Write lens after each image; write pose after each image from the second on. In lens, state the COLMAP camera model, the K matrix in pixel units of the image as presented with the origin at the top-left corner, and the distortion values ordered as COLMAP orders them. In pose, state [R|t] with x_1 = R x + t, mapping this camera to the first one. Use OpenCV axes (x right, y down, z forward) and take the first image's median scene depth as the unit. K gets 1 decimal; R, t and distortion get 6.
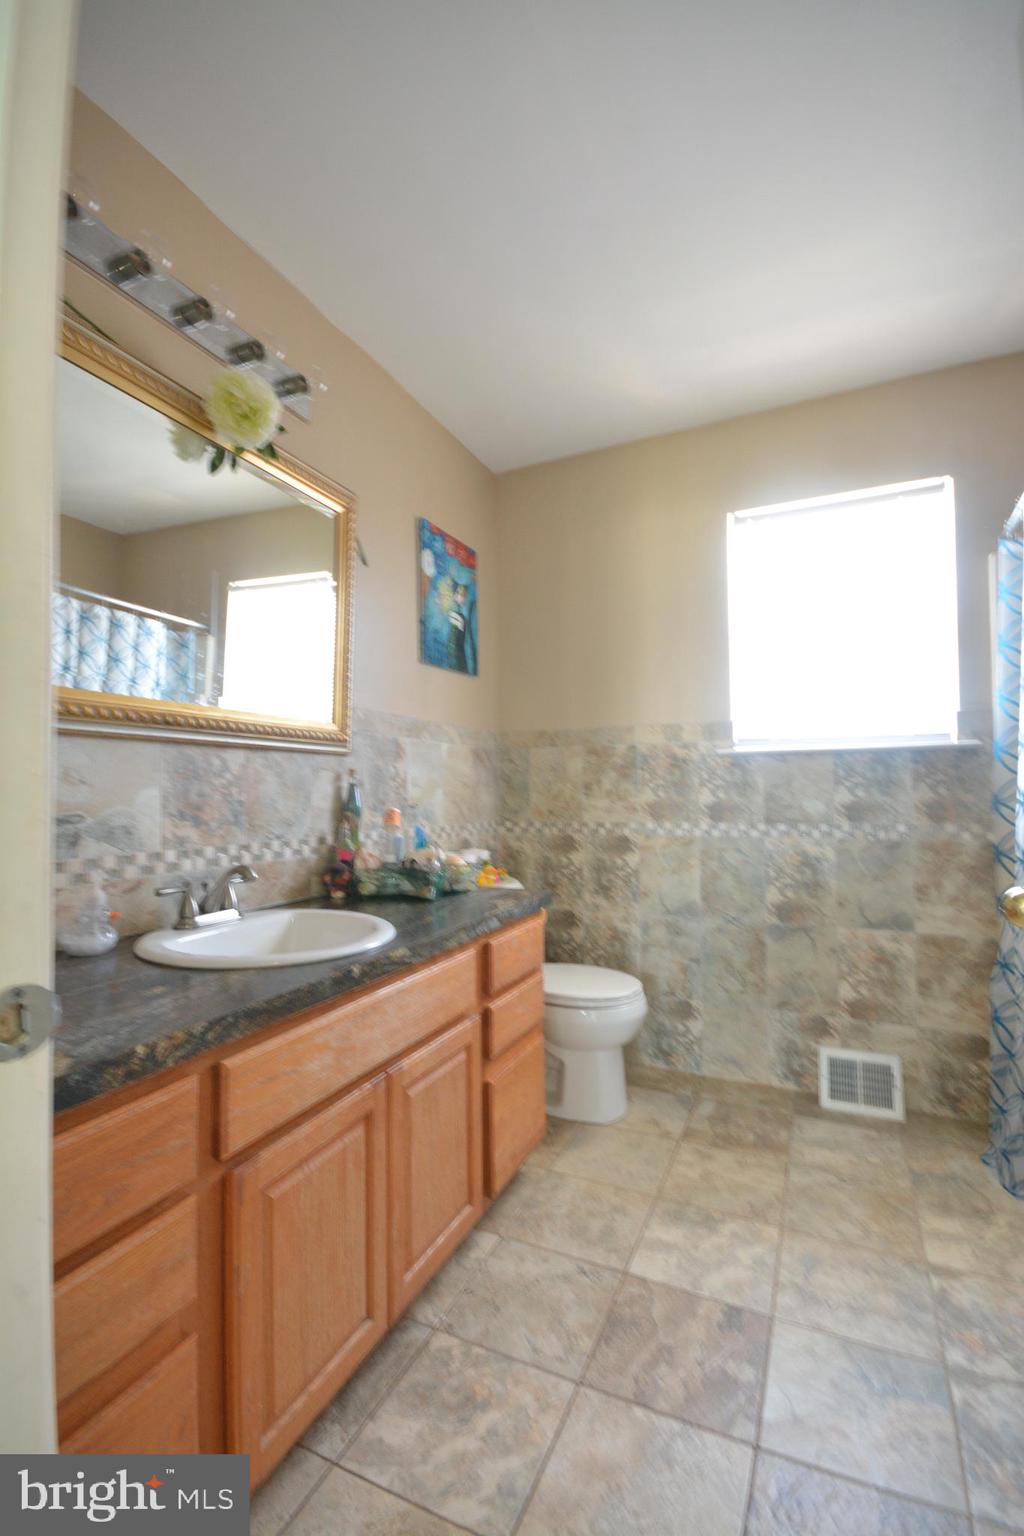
lens RADIAL K [[690.3, 0, 506.2], [0, 690.3, 760.5], [0, 0, 1]] dist [-0.014943, -0.008068]
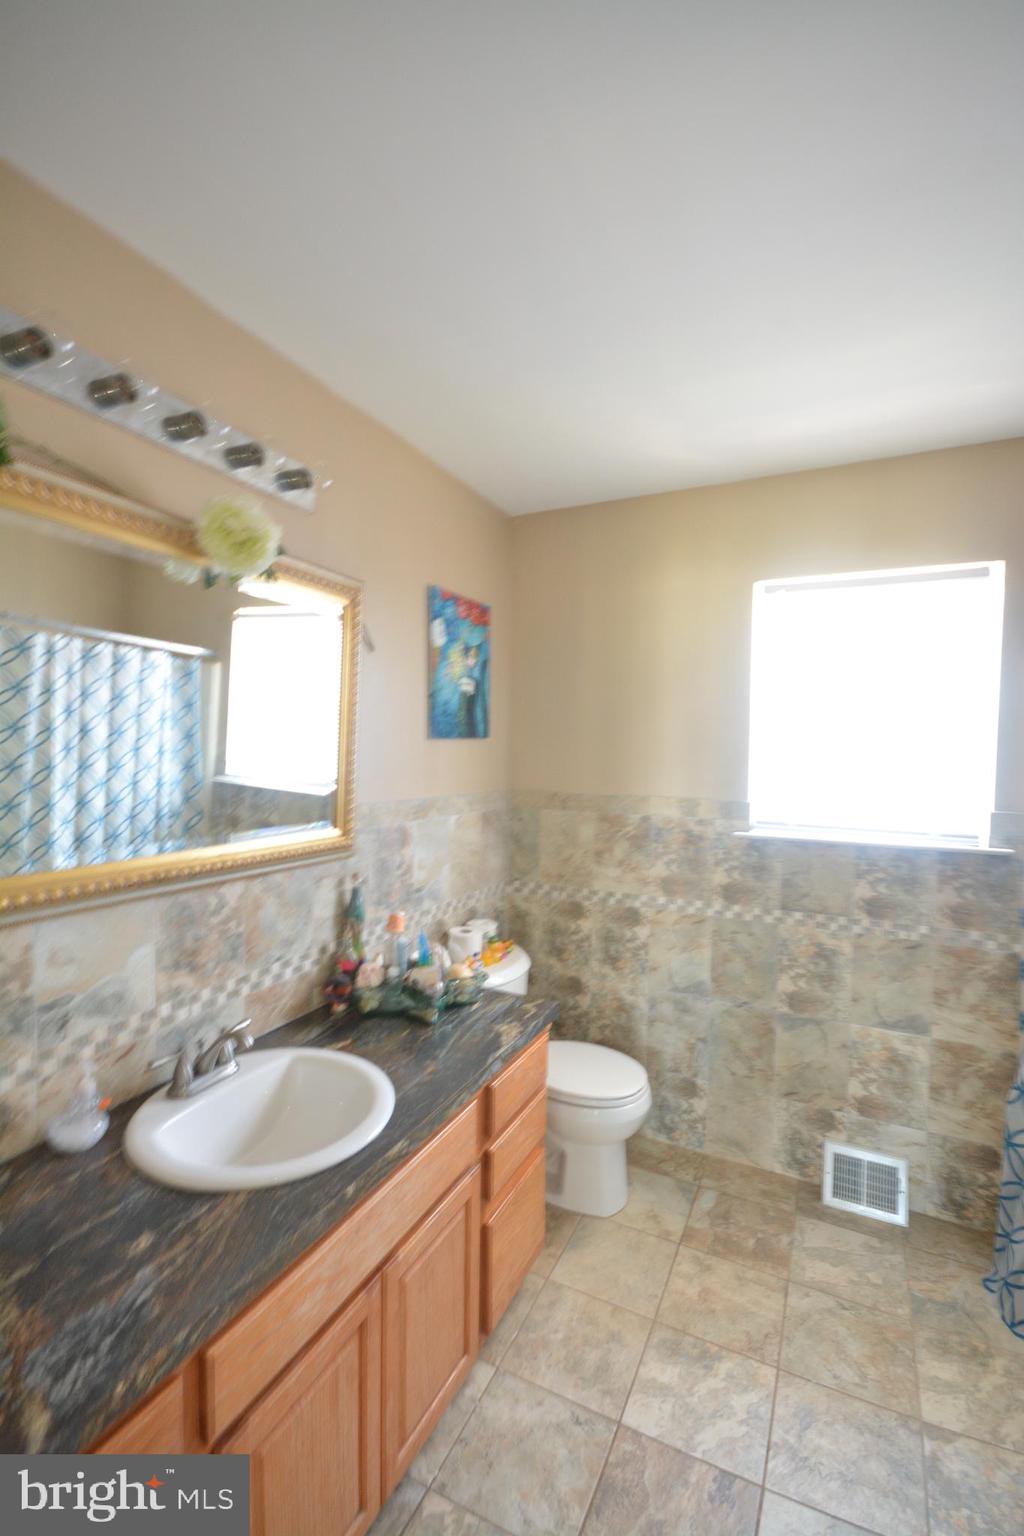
lens RADIAL K [[690.3, 0, 503.9], [0, 690.3, 762.2], [0, 0, 1]] dist [-0.014943, -0.008068]
pose [[0.999489, 0.025508, -0.019285, -0.000130], [-0.024331, 0.997963, 0.058977, -0.186647], [0.020750, -0.058477, 0.998073, 0.043112]]
